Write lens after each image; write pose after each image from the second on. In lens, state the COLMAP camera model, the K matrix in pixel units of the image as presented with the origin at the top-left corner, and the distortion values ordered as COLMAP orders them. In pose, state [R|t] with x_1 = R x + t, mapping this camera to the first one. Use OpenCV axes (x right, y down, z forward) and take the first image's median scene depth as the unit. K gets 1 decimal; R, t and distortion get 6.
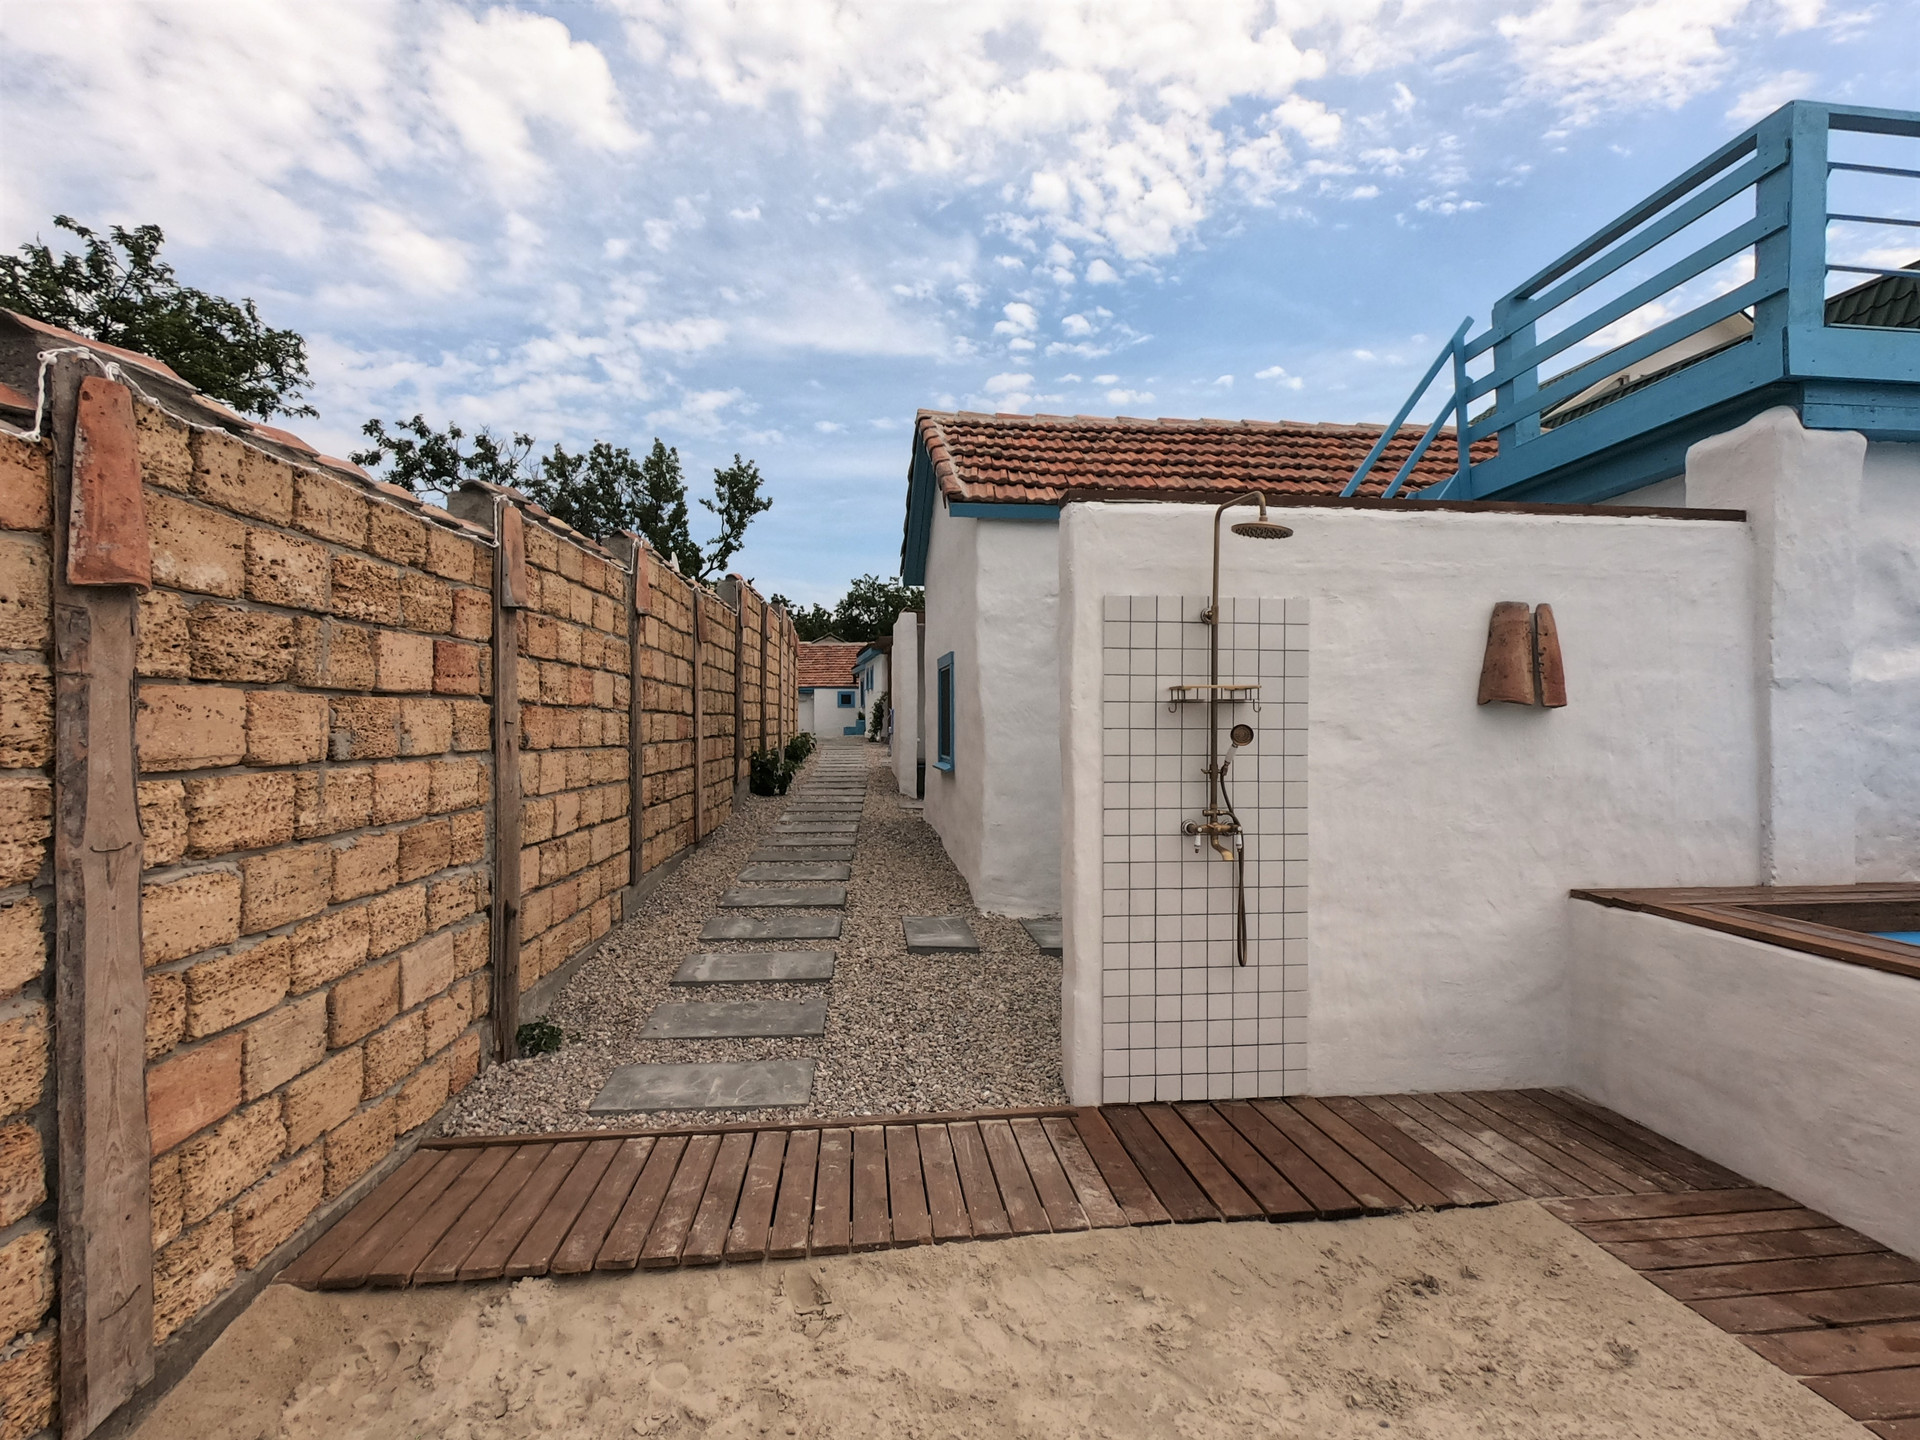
lens RADIAL K [[959.4, 0, 960.0], [0, 959.4, 720.0], [0, 0, 1]] dist [0.001065, -0.000750]
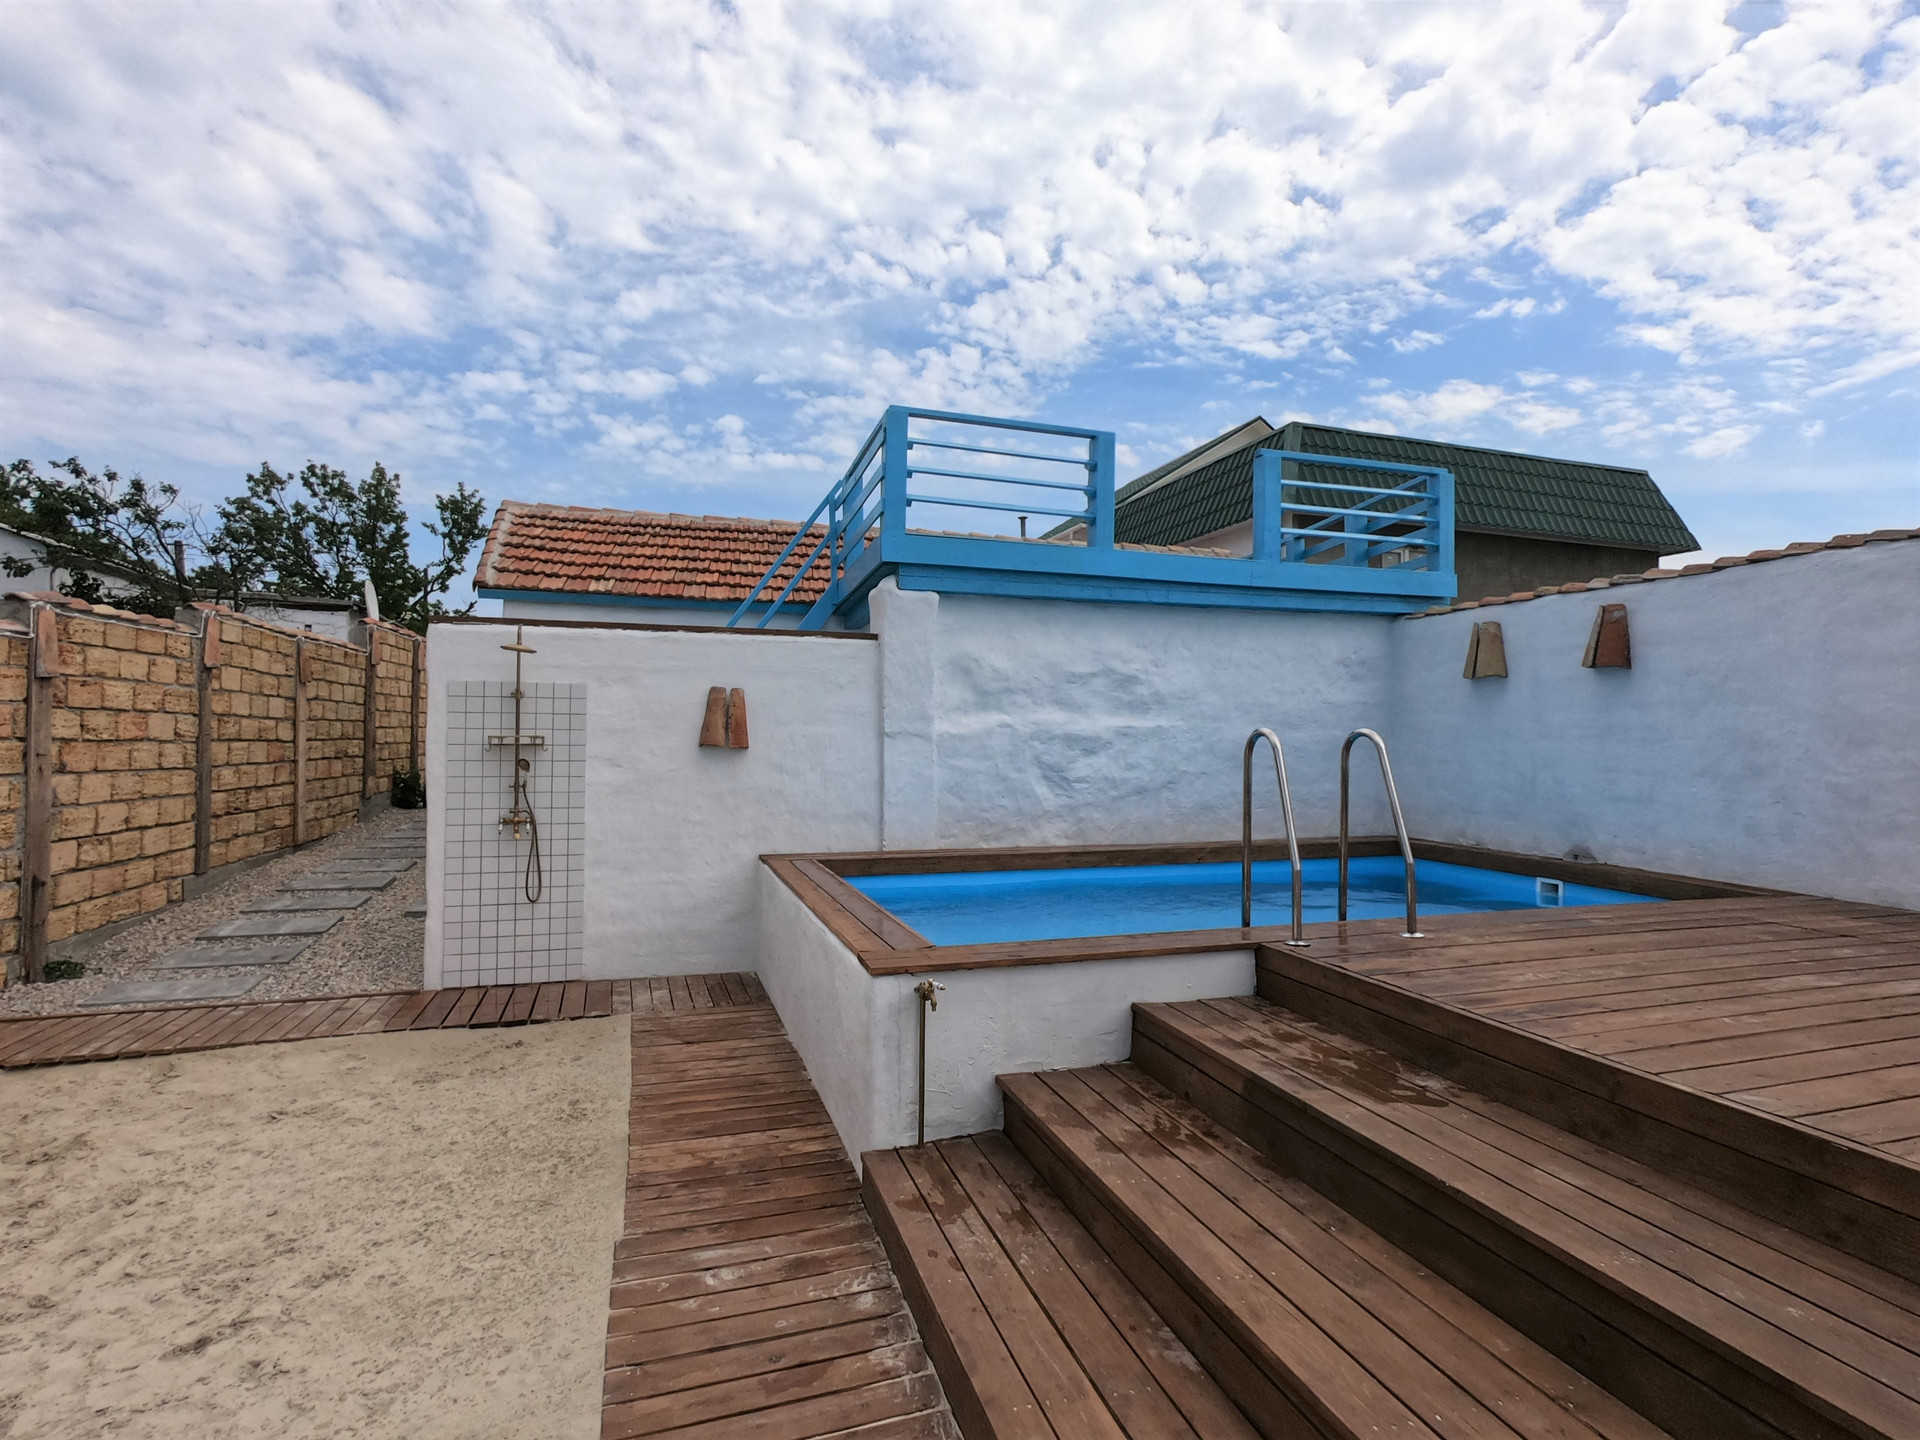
lens RADIAL K [[959.4, 0, 960.0], [0, 959.4, 720.0], [0, 0, 1]] dist [0.001065, -0.000750]
pose [[0.982017, 0.009790, 0.188539, 0.651141], [-0.006846, 0.999844, -0.016257, -0.036955], [-0.188669, 0.014674, 0.981931, -0.732100]]
